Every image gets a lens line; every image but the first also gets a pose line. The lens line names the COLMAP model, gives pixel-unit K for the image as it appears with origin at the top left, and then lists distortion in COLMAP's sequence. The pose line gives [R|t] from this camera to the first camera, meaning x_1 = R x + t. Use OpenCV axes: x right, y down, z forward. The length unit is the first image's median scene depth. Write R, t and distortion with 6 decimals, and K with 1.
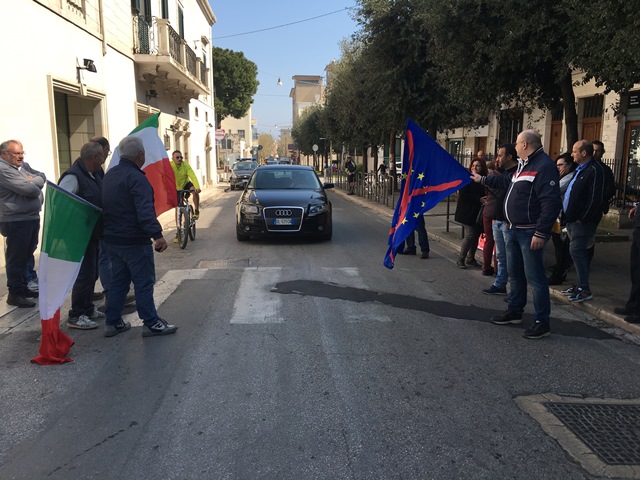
lens RADIAL K [[546.5, 0, 320.0], [0, 546.5, 240.0], [0, 0, 1]] dist [0.074776, -0.117337]
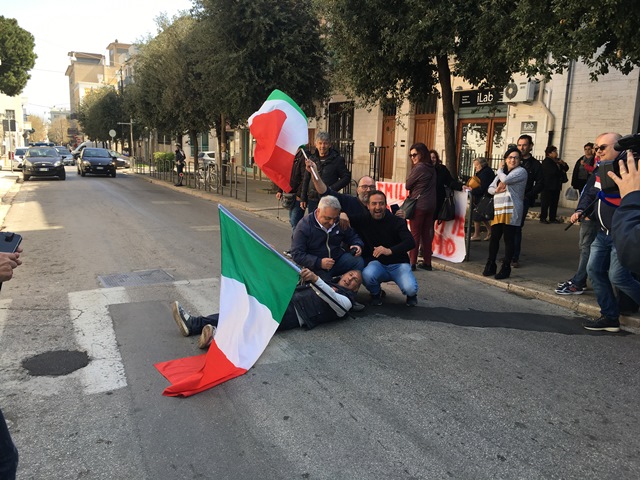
lens RADIAL K [[546.5, 0, 320.0], [0, 546.5, 240.0], [0, 0, 1]] dist [0.074776, -0.117337]
pose [[0.928511, -0.038912, 0.369260, -0.096521], [0.032497, 0.999194, 0.023580, -0.009089], [-0.369880, -0.009894, 0.929027, 0.076789]]
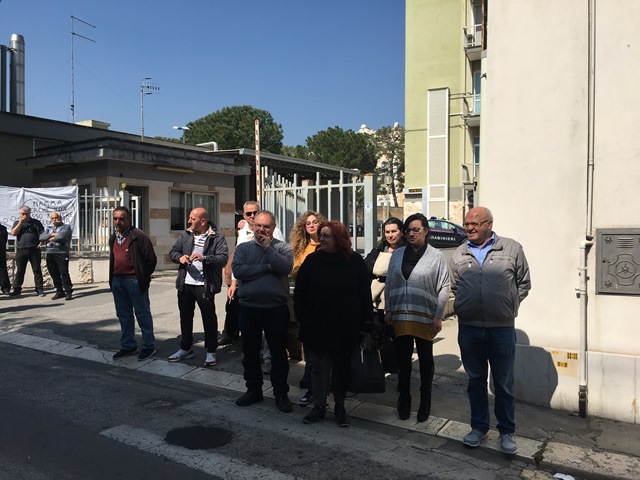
lens RADIAL K [[546.5, 0, 320.0], [0, 546.5, 240.0], [0, 0, 1]] dist [0.074776, -0.117337]
pose [[-0.600352, 0.008663, -0.799689, 0.034609], [-0.133267, 0.984877, 0.110716, -0.070326], [0.788554, 0.173041, -0.590118, 0.466822]]
